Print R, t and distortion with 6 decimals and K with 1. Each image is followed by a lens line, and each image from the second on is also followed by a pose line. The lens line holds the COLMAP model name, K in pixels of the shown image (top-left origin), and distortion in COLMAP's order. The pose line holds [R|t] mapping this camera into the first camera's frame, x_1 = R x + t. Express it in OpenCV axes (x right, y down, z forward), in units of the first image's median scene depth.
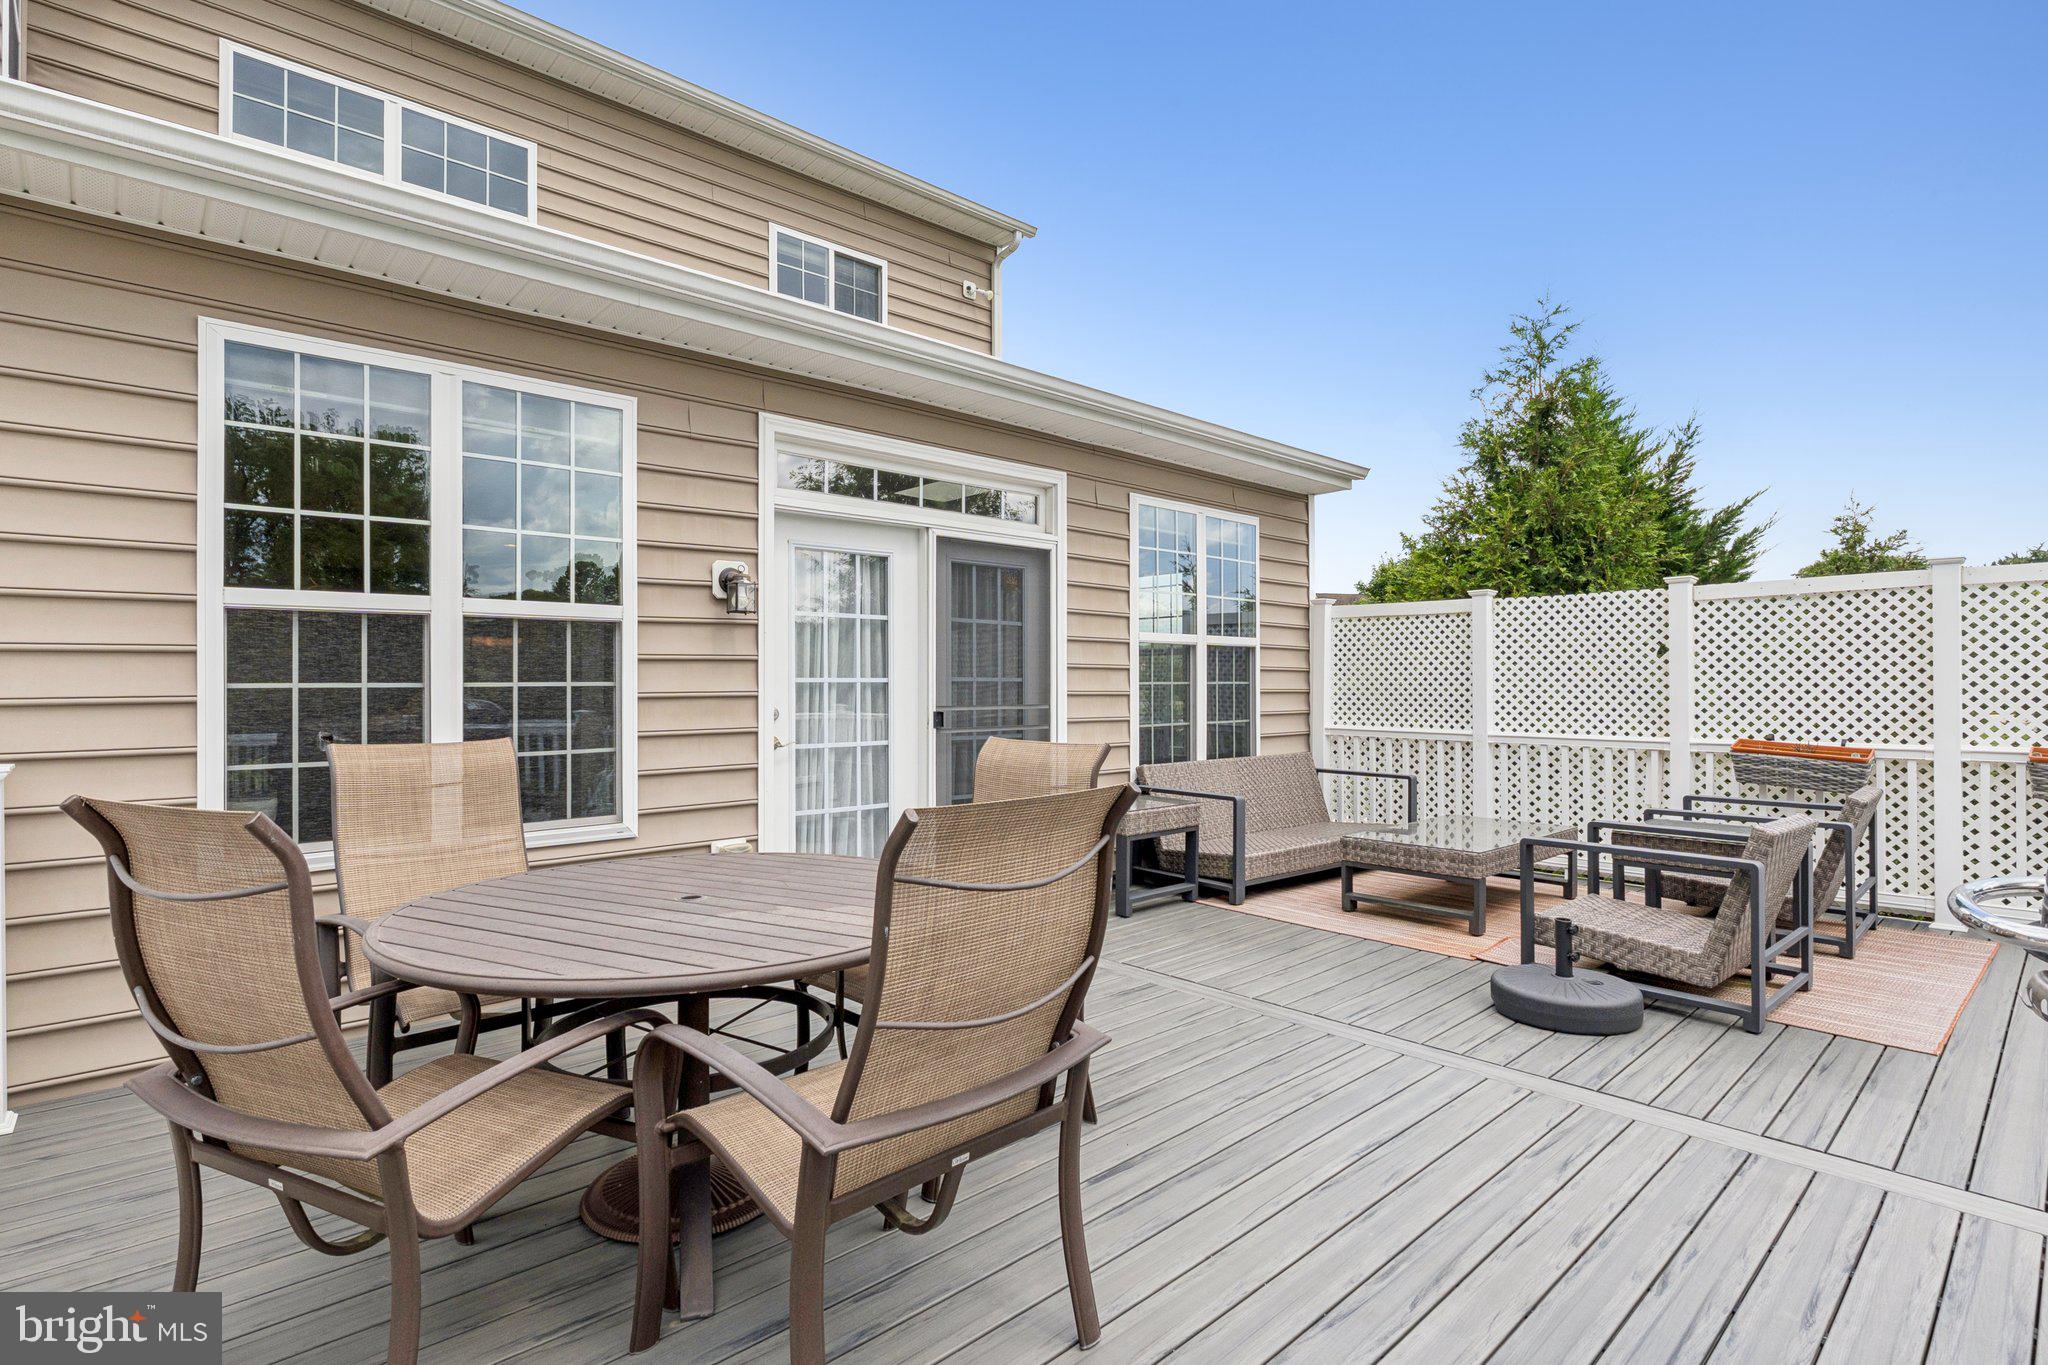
lens RADIAL K [[1008.0, 0, 1023.7], [0, 1008.0, 679.6], [0, 0, 1]] dist [-0.009053, -0.000250]
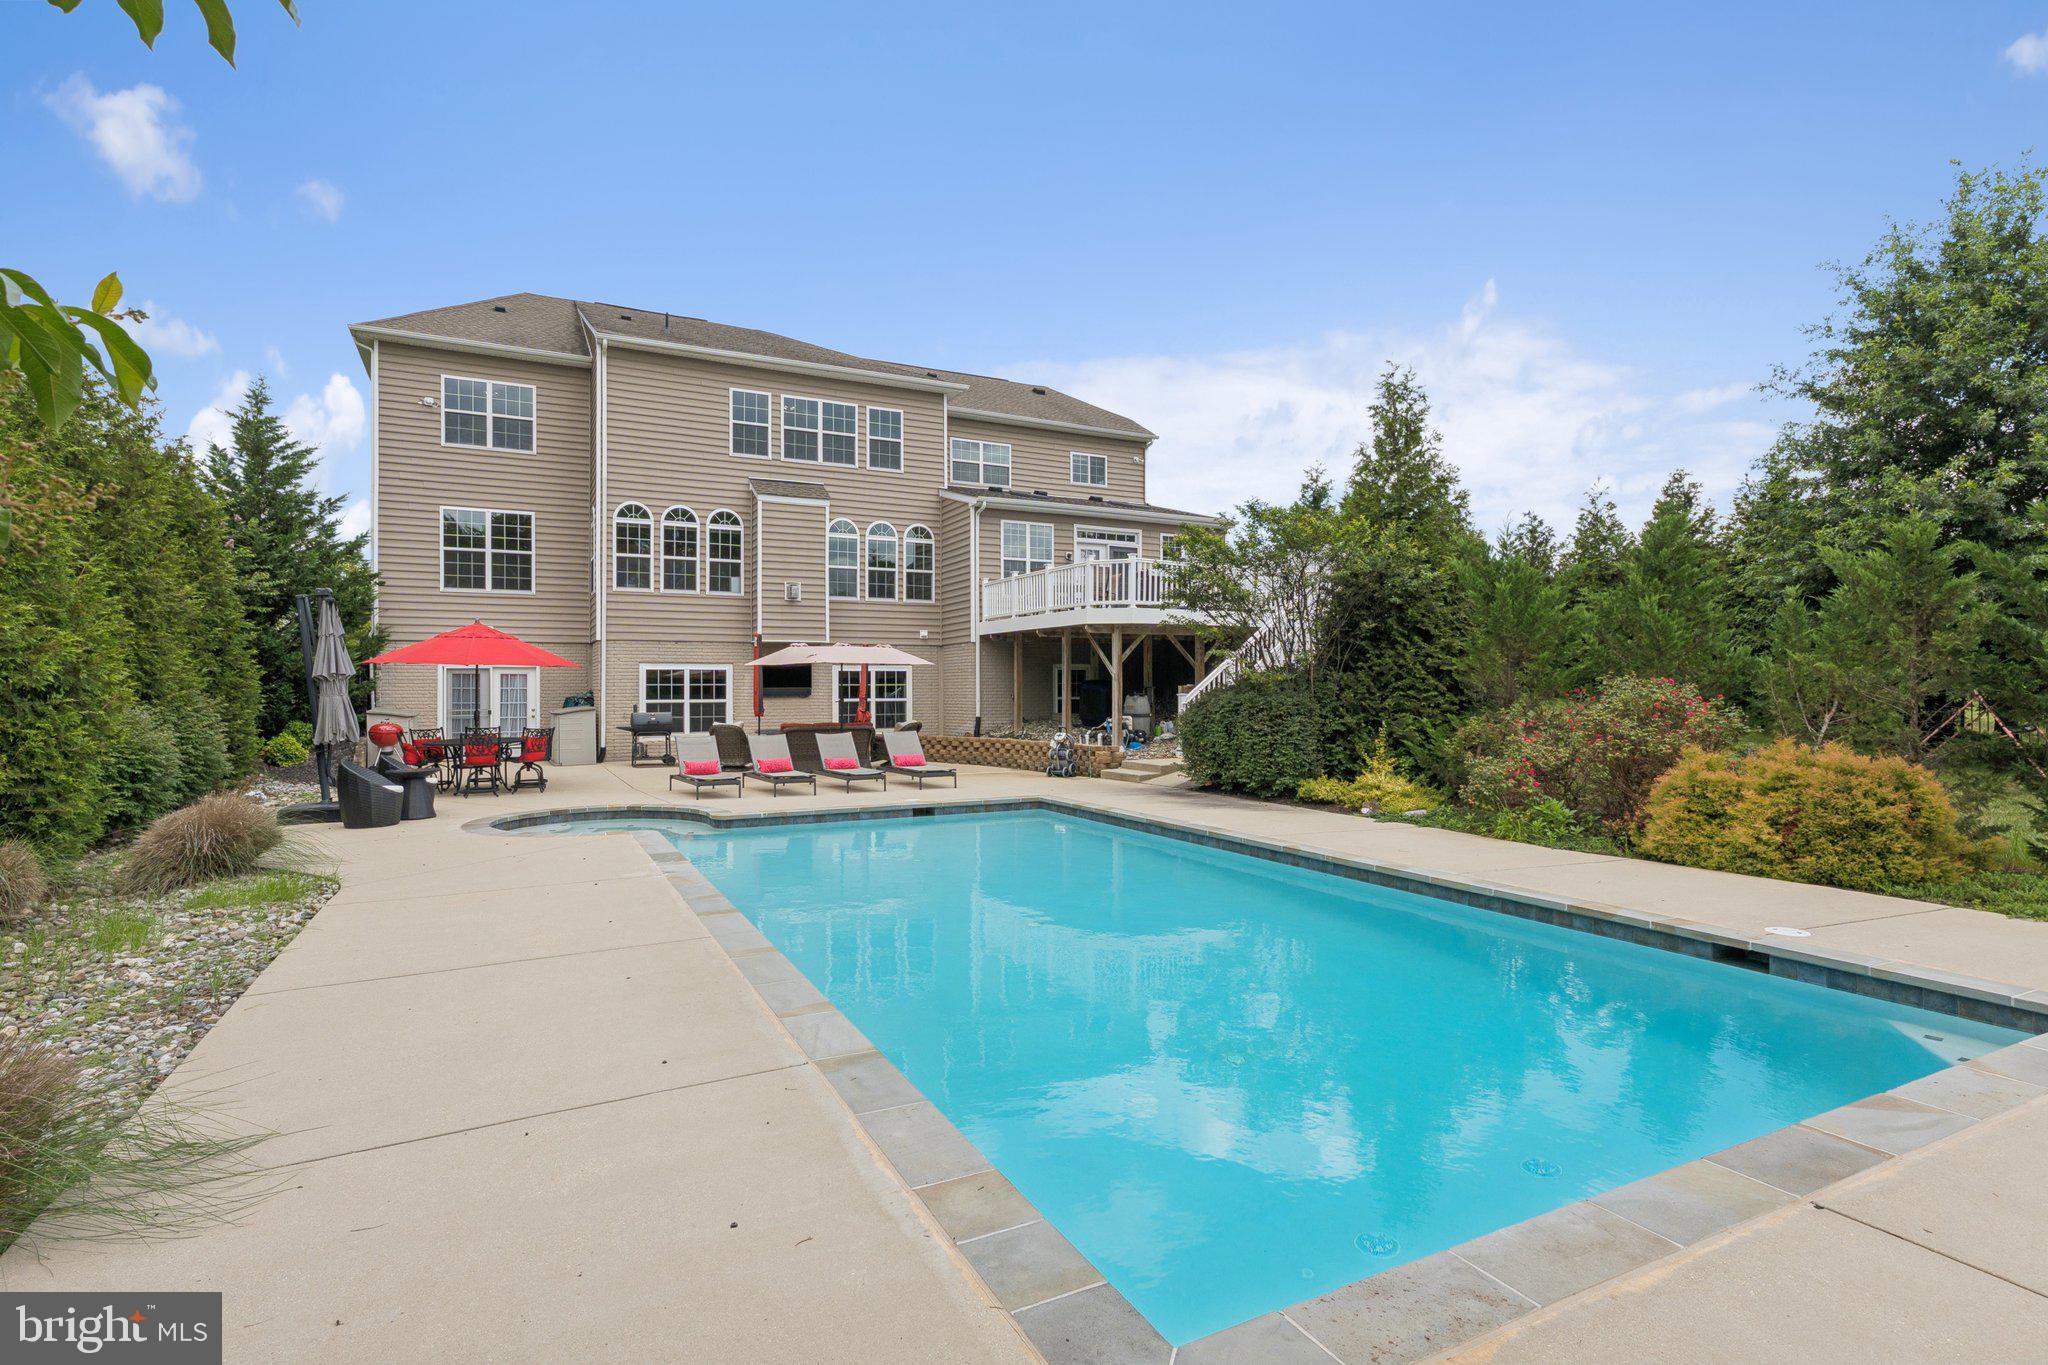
lens RADIAL K [[1008.0, 0, 1007.6], [0, 1008.0, 680.9], [0, 0, 1]] dist [-0.009053, -0.000250]
pose [[0.961763, -0.000284, -0.273883, 0.704121], [-0.000710, 0.999994, -0.003529, 0.478519], [0.273882, 0.003589, 0.961757, -3.464647]]
